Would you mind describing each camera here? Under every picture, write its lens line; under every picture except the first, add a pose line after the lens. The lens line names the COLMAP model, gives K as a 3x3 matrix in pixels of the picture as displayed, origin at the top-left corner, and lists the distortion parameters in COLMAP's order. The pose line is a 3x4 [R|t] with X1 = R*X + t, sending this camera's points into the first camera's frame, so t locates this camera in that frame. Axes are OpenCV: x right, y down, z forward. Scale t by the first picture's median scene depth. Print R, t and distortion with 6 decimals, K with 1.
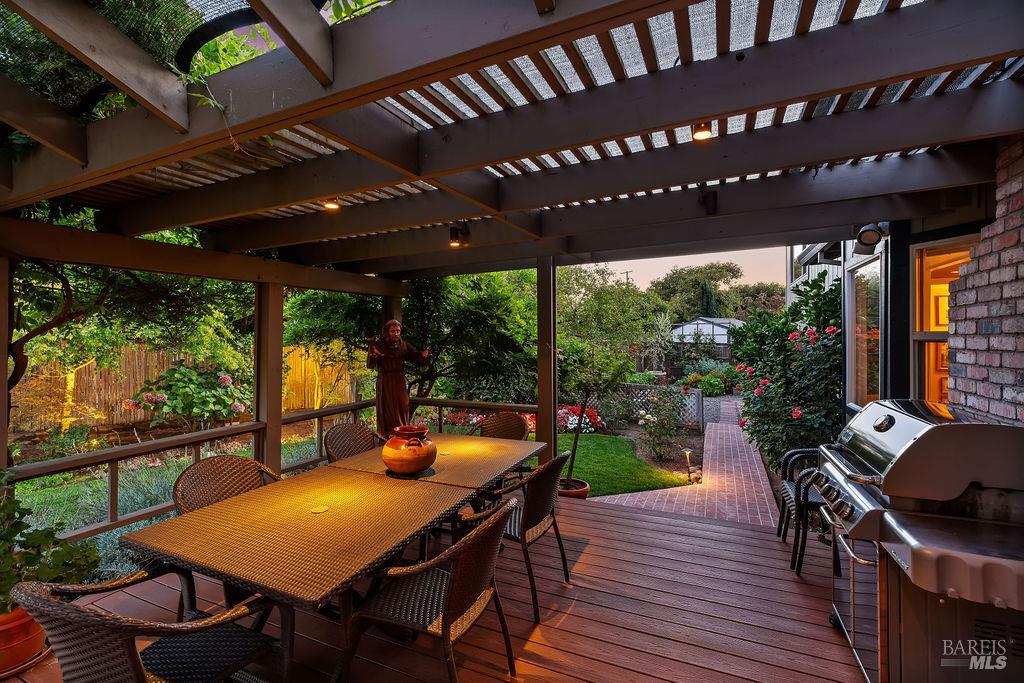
lens RADIAL K [[455.0, 0, 512.0], [0, 455.0, 341.5], [0, 0, 1]] dist [-0.001379, -0.000139]
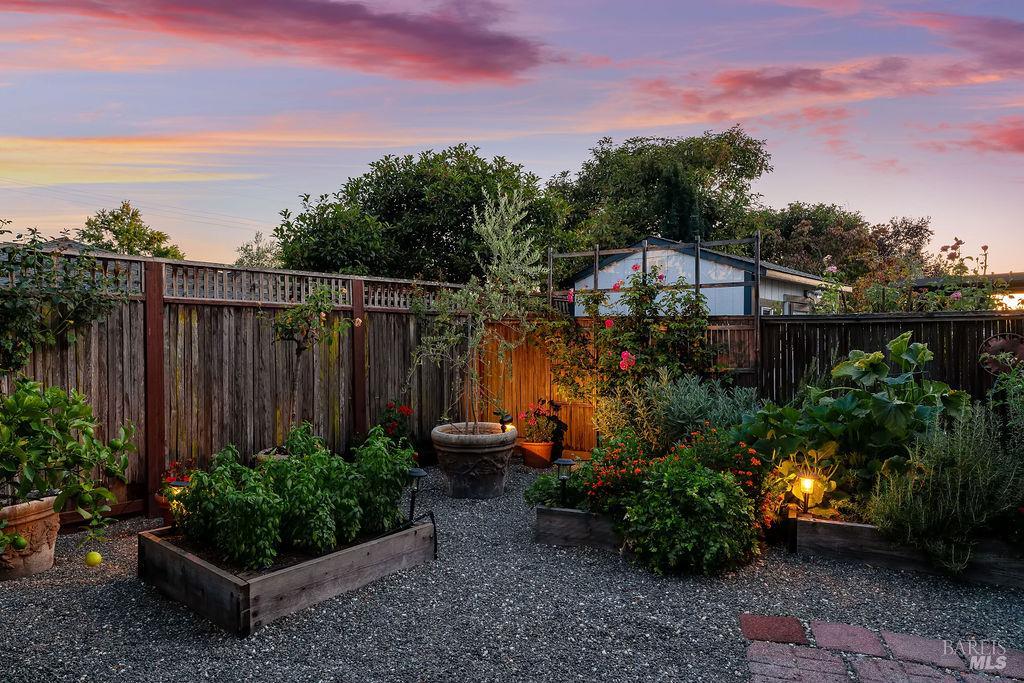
lens RADIAL K [[671.5, 0, 512.0], [0, 671.5, 341.5], [0, 0, 1]] dist [0.001284, 0.000690]
pose [[0.988107, 0.010429, 0.153417, 0.262206], [-0.008284, 0.999859, -0.014610, 0.024539], [-0.153548, 0.013166, 0.988054, 0.599734]]
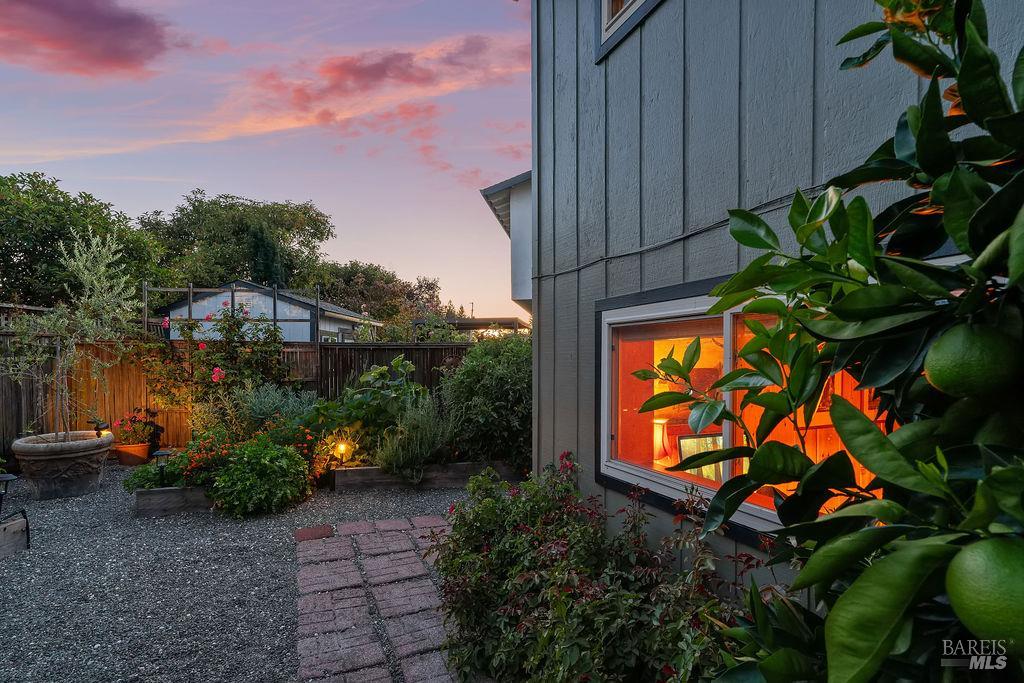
lens RADIAL K [[508.8, 0, 511.0], [0, 508.8, 364.8], [0, 0, 1]] dist [0.001197, 0.008829]
pose [[0.670295, -0.003188, 0.742088, 0.248728], [0.004062, 0.999992, 0.000626, 0.022626], [-0.742084, 0.002595, 0.670302, 0.546906]]
